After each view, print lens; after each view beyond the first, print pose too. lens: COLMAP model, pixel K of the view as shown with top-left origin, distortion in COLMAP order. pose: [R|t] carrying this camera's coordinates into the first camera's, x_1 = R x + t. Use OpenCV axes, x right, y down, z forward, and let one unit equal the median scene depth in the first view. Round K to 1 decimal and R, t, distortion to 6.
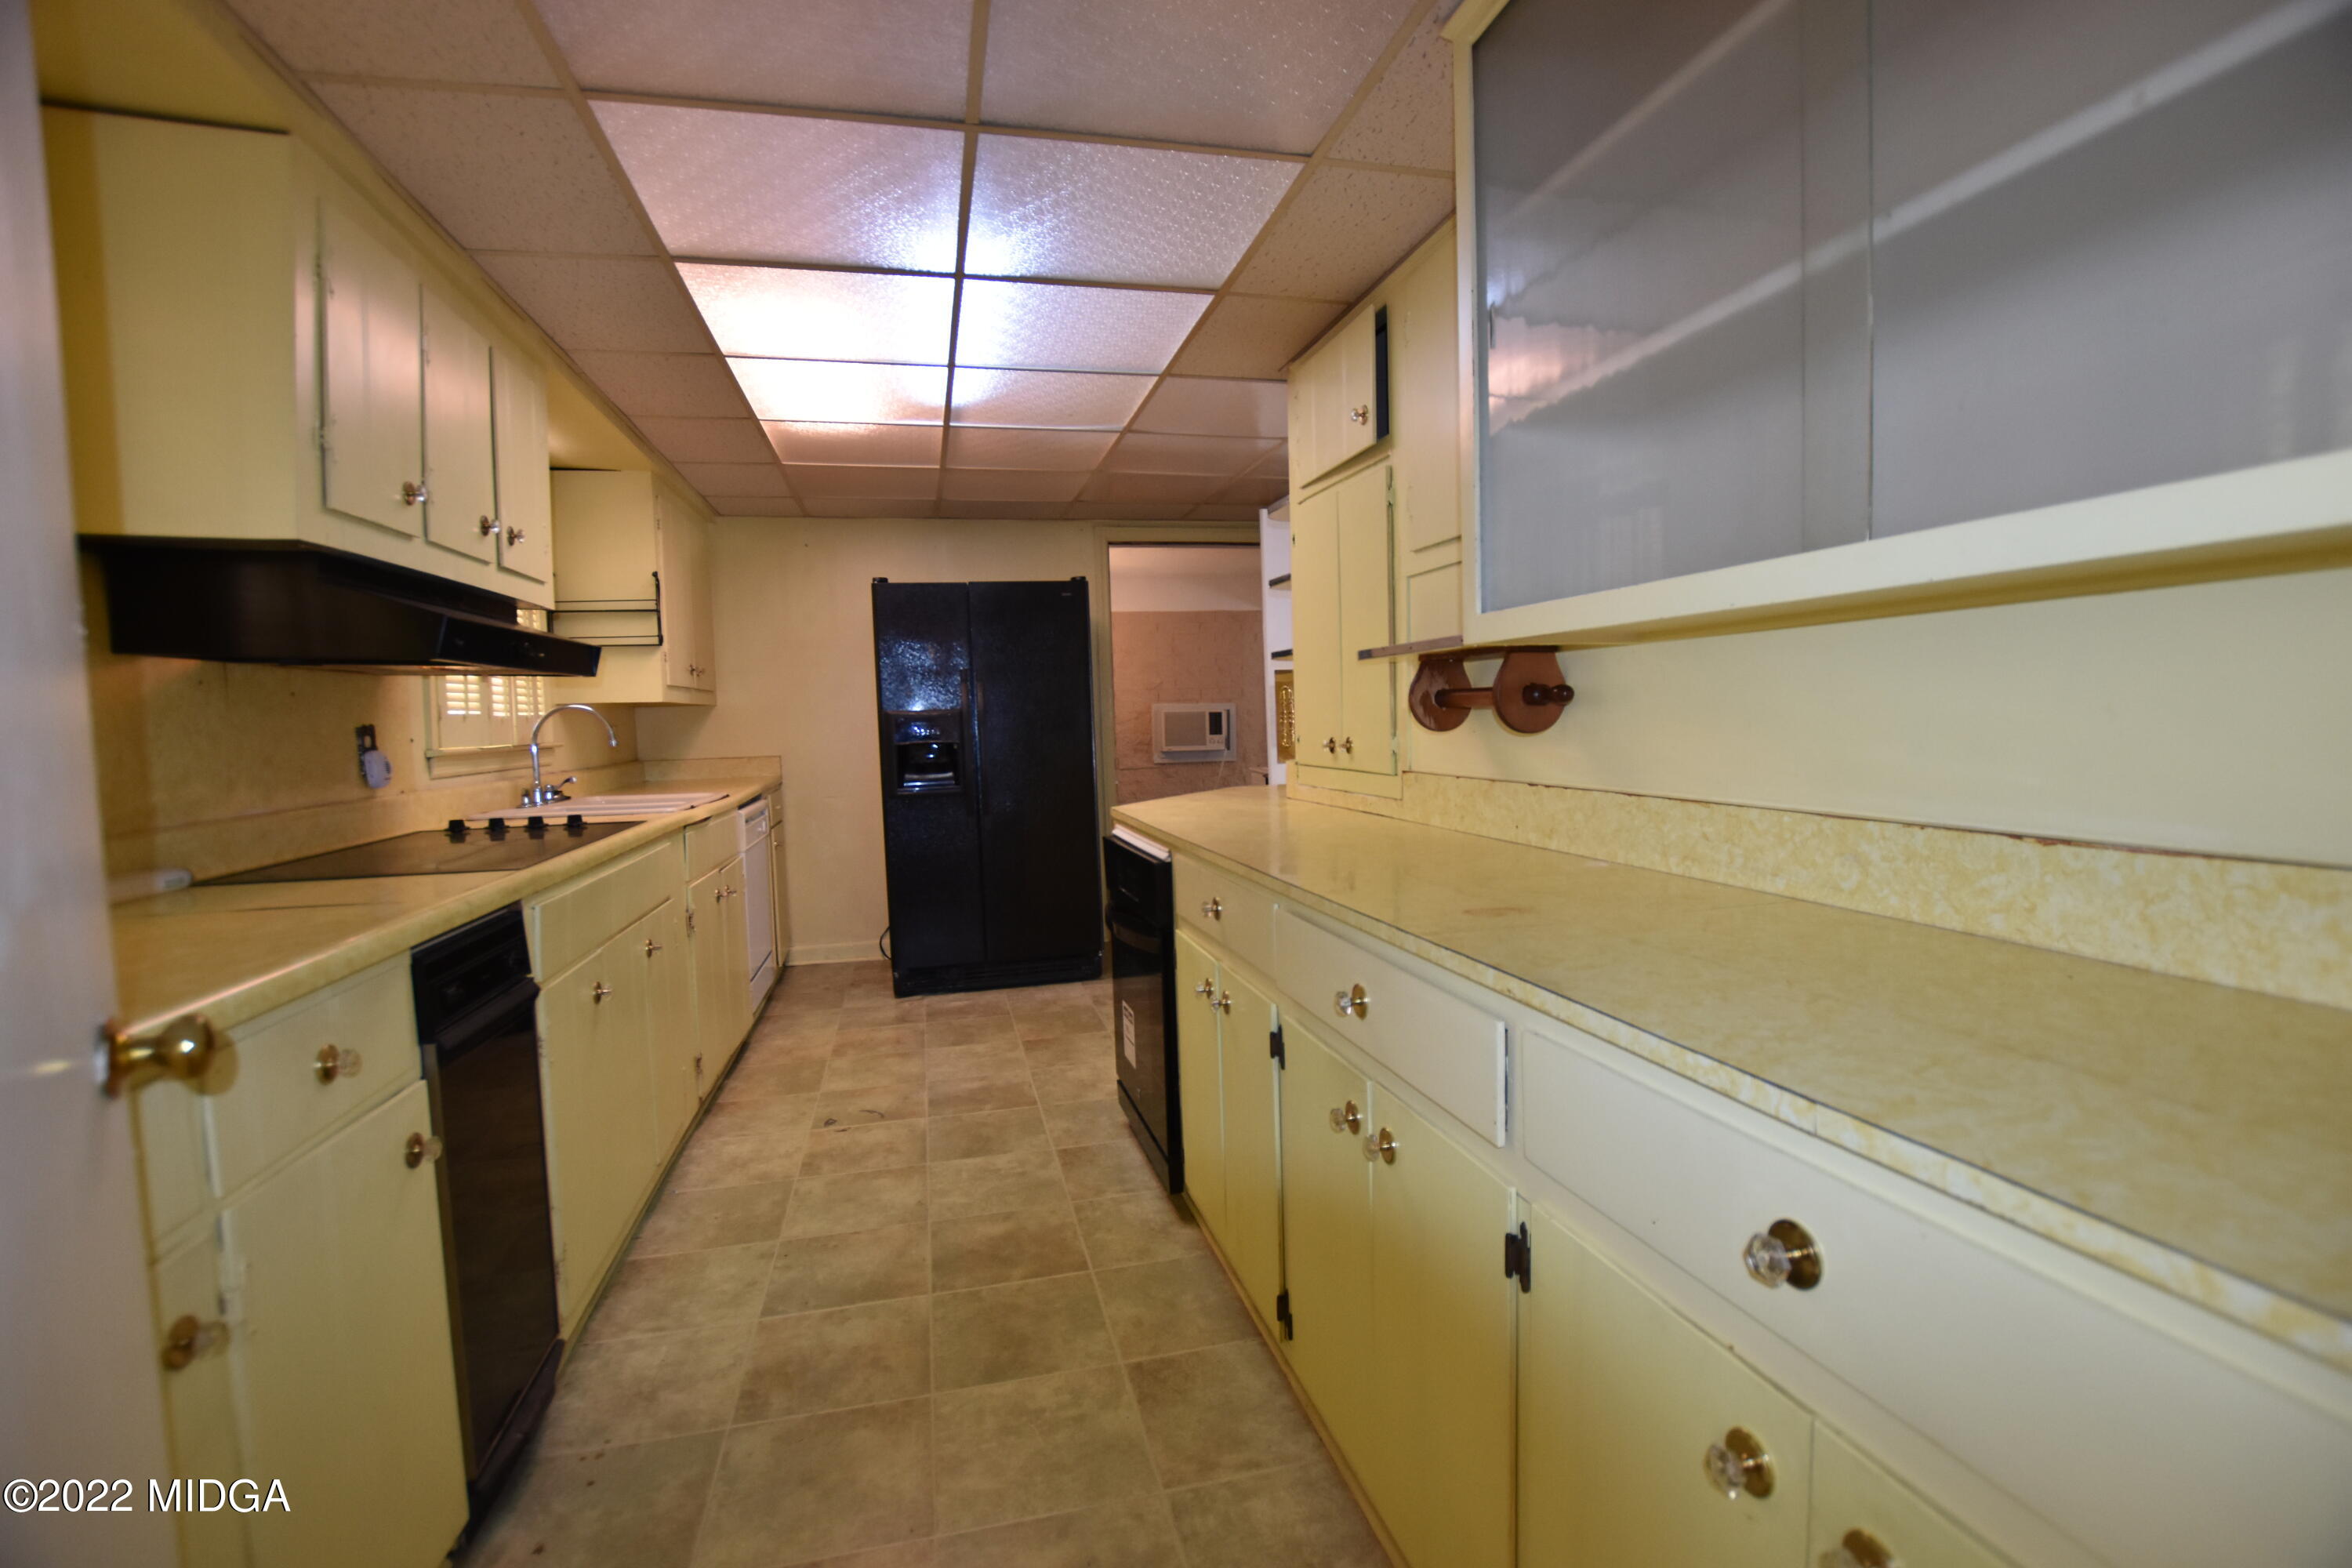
lens RADIAL K [[1035.3, 0, 1176.0], [0, 1035.3, 784.0], [0, 0, 1]] dist [-0.028774, 0.000851]
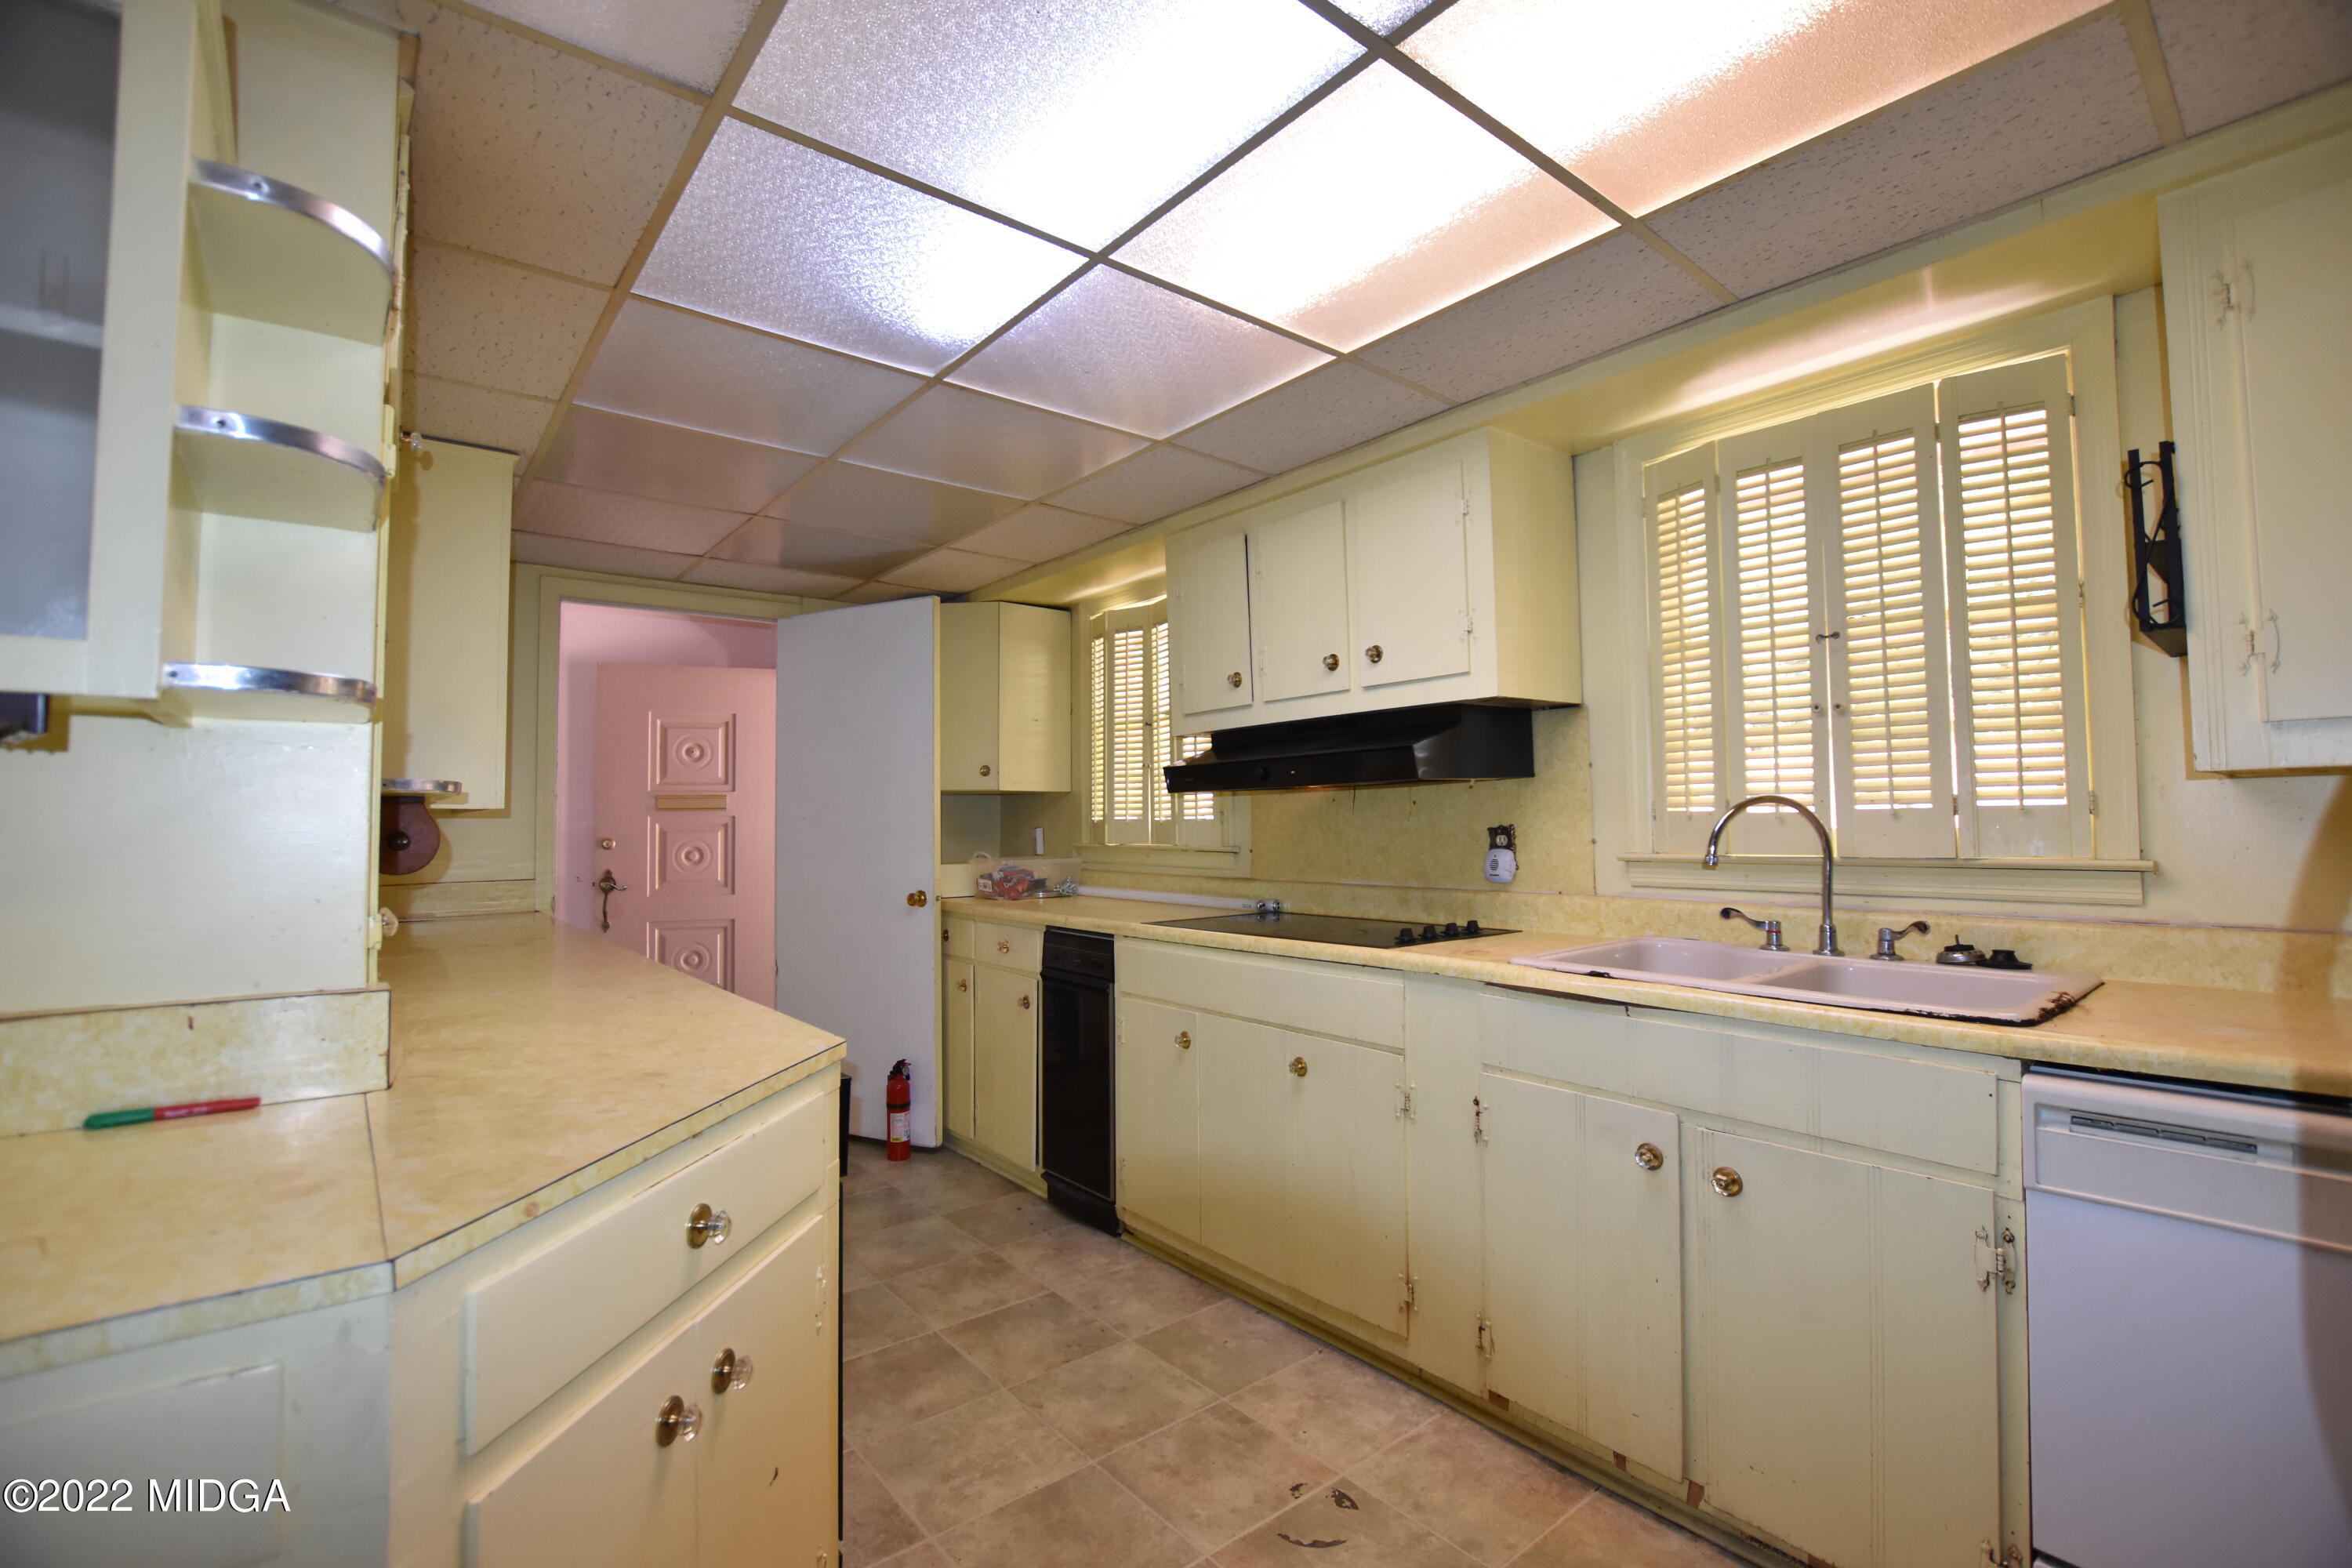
lens RADIAL K [[1035.3, 0, 1176.0], [0, 1035.3, 784.0], [0, 0, 1]] dist [-0.028774, 0.000851]
pose [[-0.902828, 0.011324, -0.429852, 0.006019], [-0.001335, 0.999575, 0.029136, -0.132008], [0.429999, 0.026879, -0.902429, 1.815149]]
